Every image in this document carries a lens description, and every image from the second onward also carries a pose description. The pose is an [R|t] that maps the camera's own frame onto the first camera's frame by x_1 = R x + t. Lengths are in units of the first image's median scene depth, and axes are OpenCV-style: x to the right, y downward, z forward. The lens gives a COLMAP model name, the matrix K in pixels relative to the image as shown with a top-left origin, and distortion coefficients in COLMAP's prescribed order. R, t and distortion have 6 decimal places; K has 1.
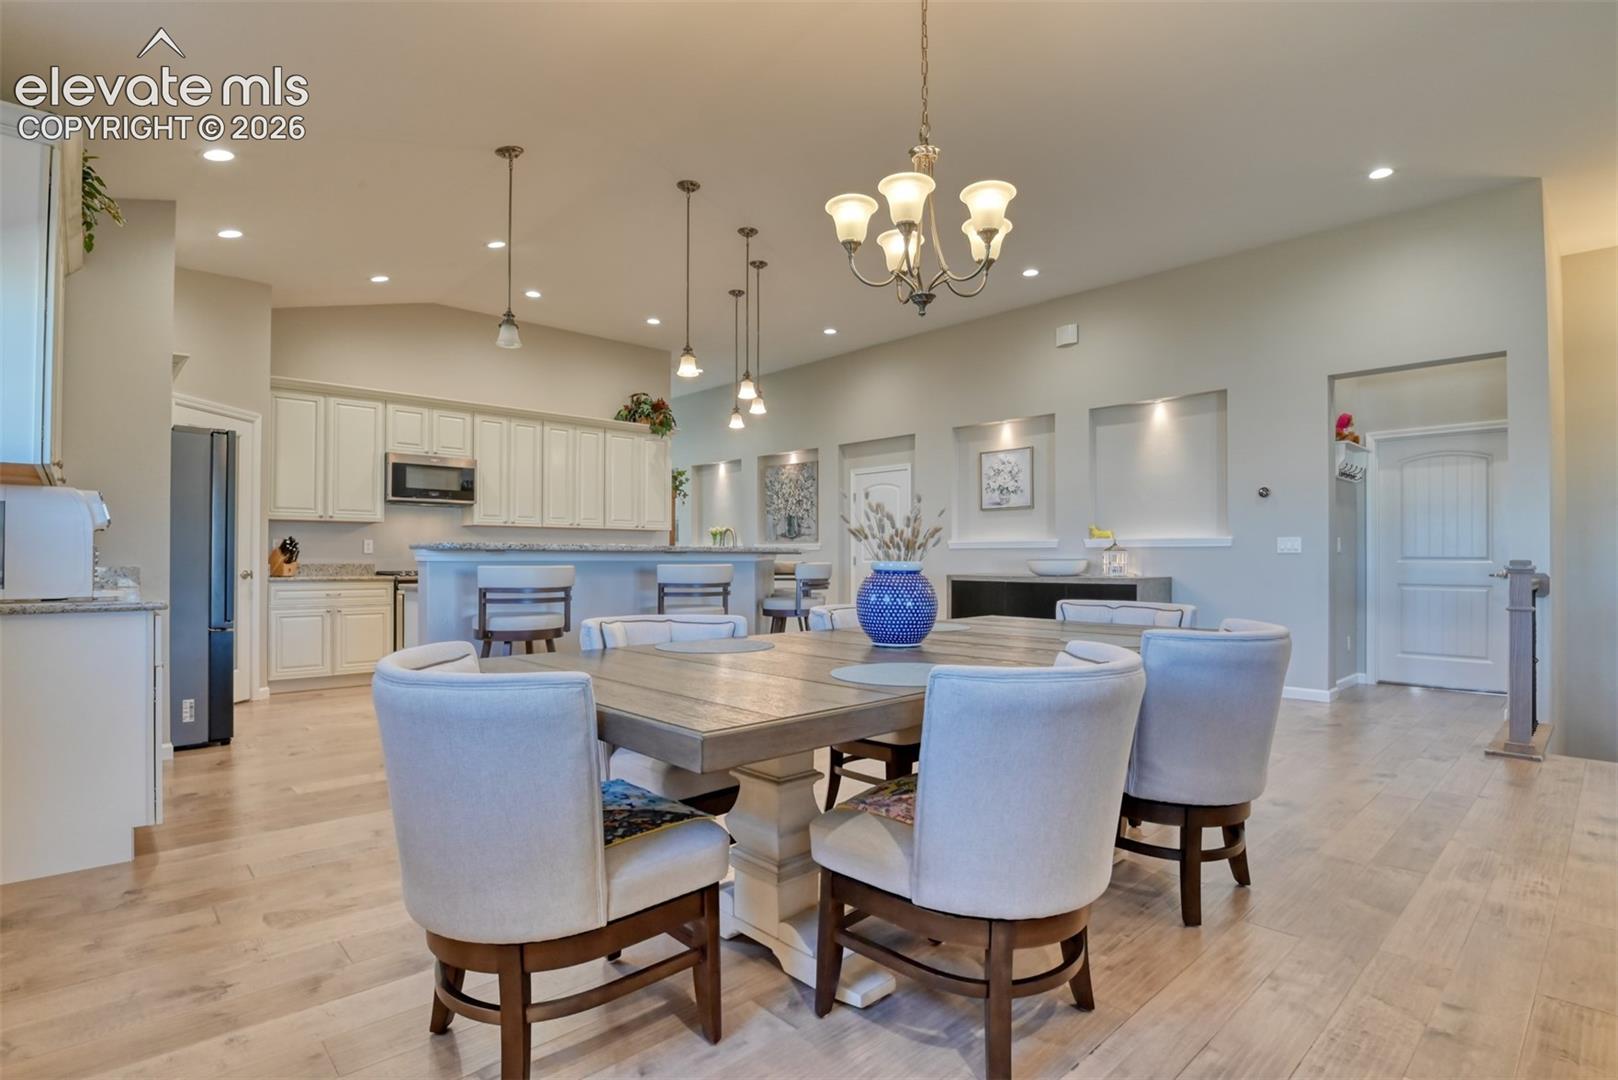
lens RADIAL K [[795.8, 0, 822.7], [0, 795.8, 550.0], [0, 0, 1]] dist [-0.028645, -0.001439]
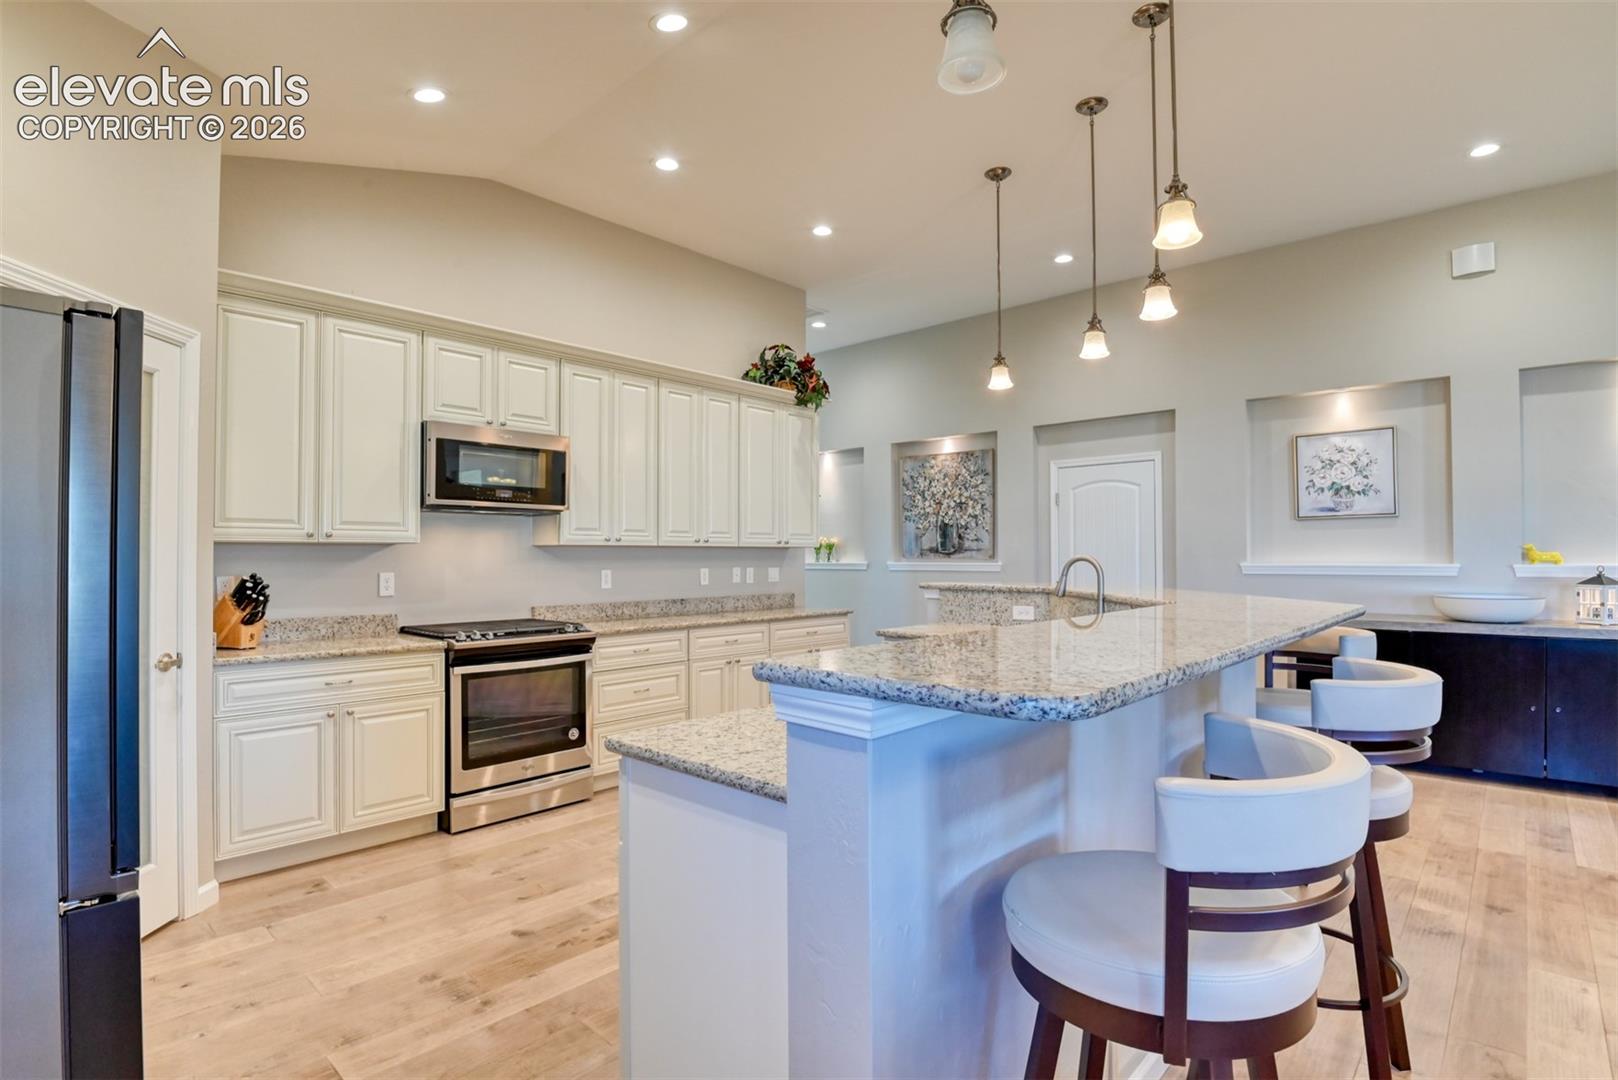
lens RADIAL K [[795.8, 0, 820.9], [0, 795.8, 544.0], [0, 0, 1]] dist [-0.028645, -0.001439]
pose [[0.997646, -0.002833, 0.068520, -0.284702], [0.003273, 0.999975, -0.006303, -0.027985], [-0.068500, 0.006513, 0.997630, 0.382208]]
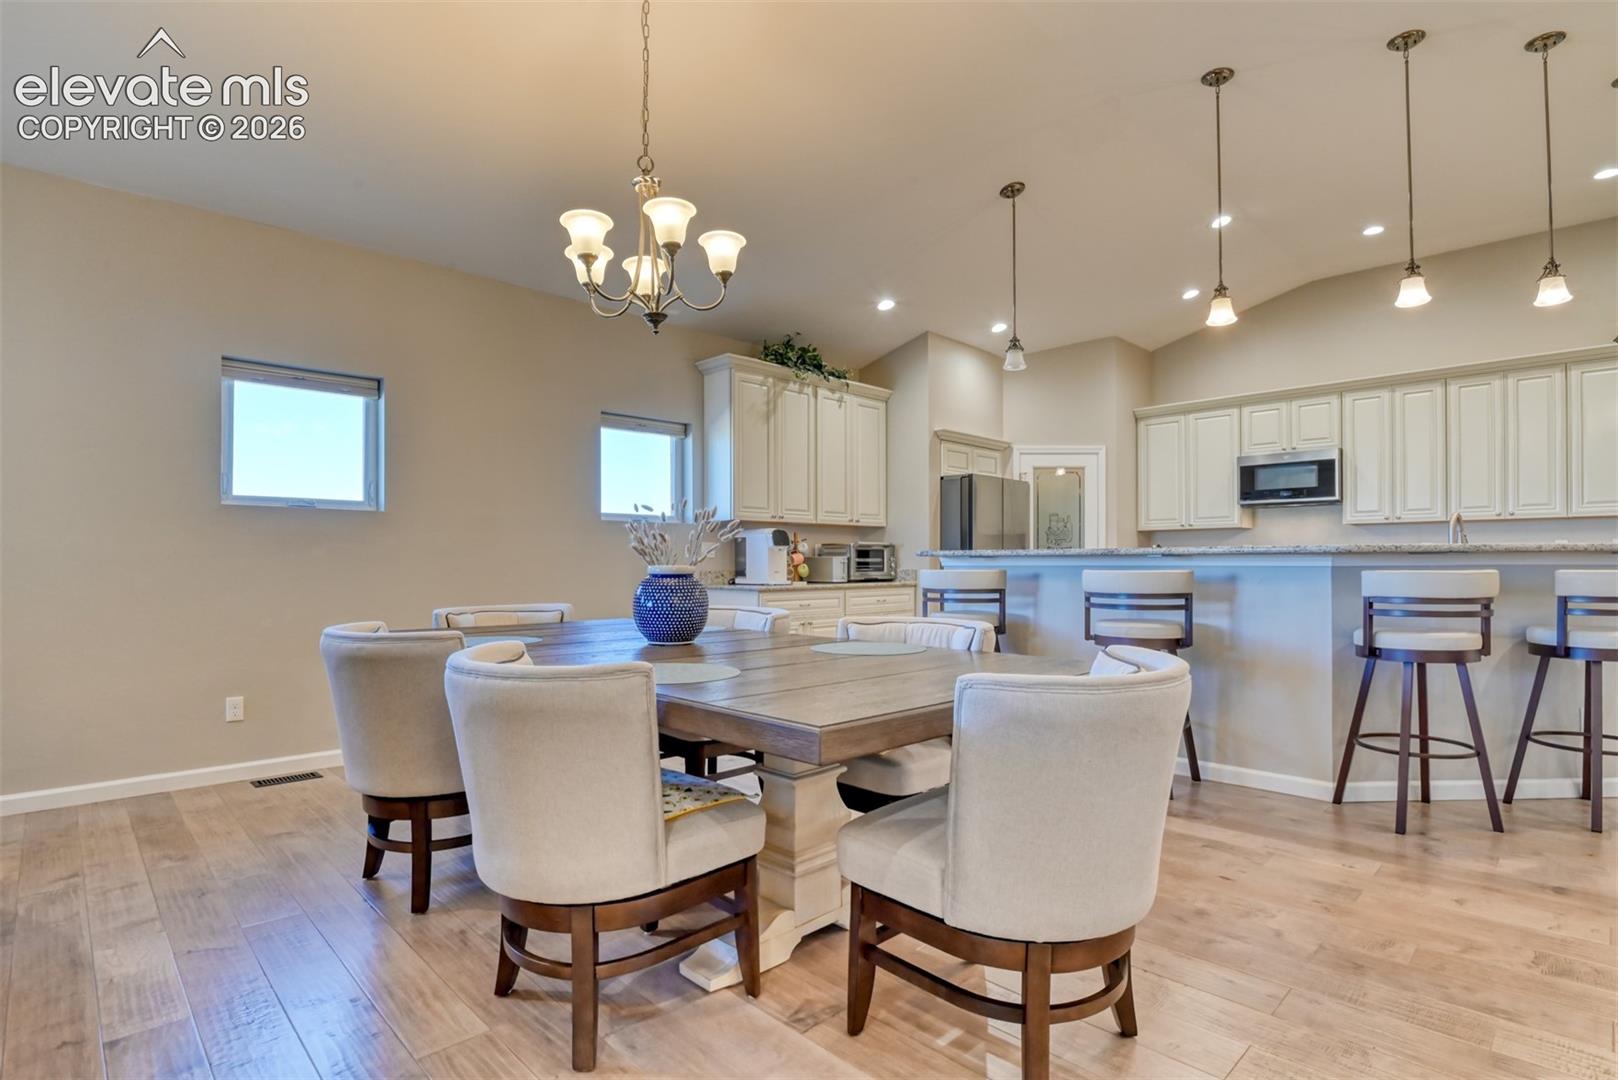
lens RADIAL K [[795.8, 0, 807.6], [0, 795.8, 556.5], [0, 0, 1]] dist [-0.028645, -0.001439]
pose [[0.002814, -0.010980, -0.999936, 0.406076], [0.014164, 0.999840, -0.010939, 0.004801], [0.999896, -0.014132, 0.002969, 0.415542]]
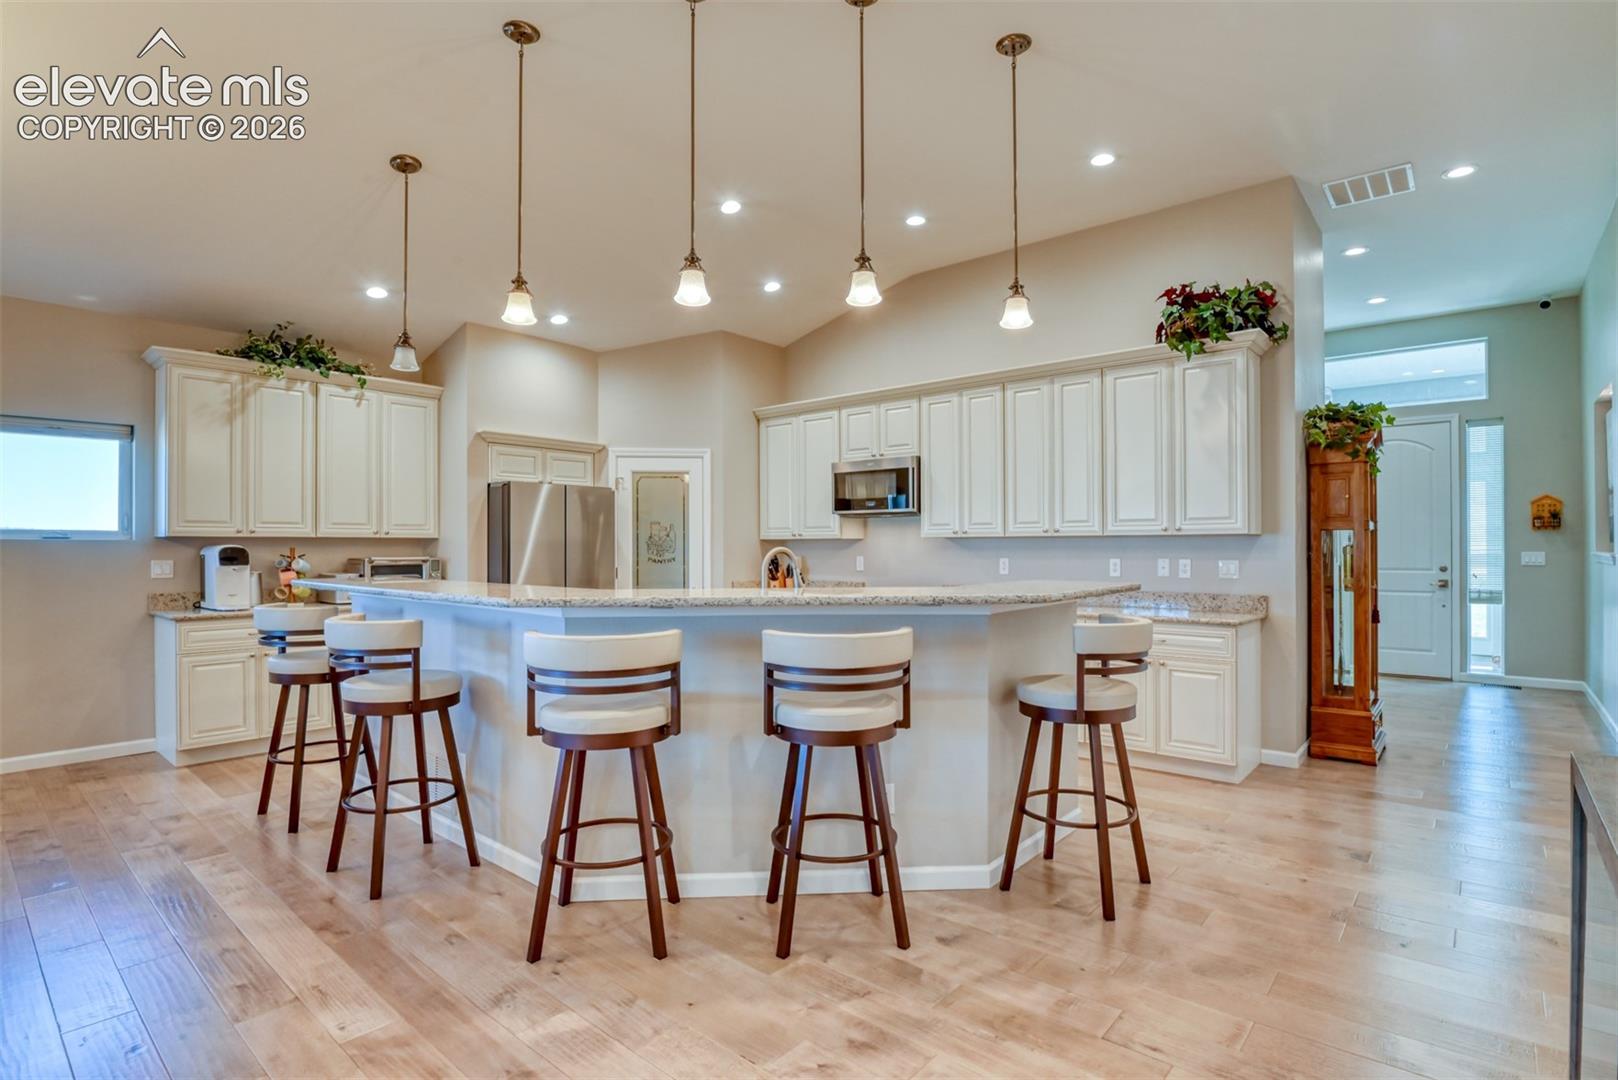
lens RADIAL K [[795.8, 0, 807.0], [0, 795.8, 540.2], [0, 0, 1]] dist [-0.028645, -0.001439]
pose [[0.090126, -0.007940, -0.995899, 0.341851], [0.012894, 0.999894, -0.006805, -0.025275], [0.995847, -0.012227, 0.090219, 0.813589]]
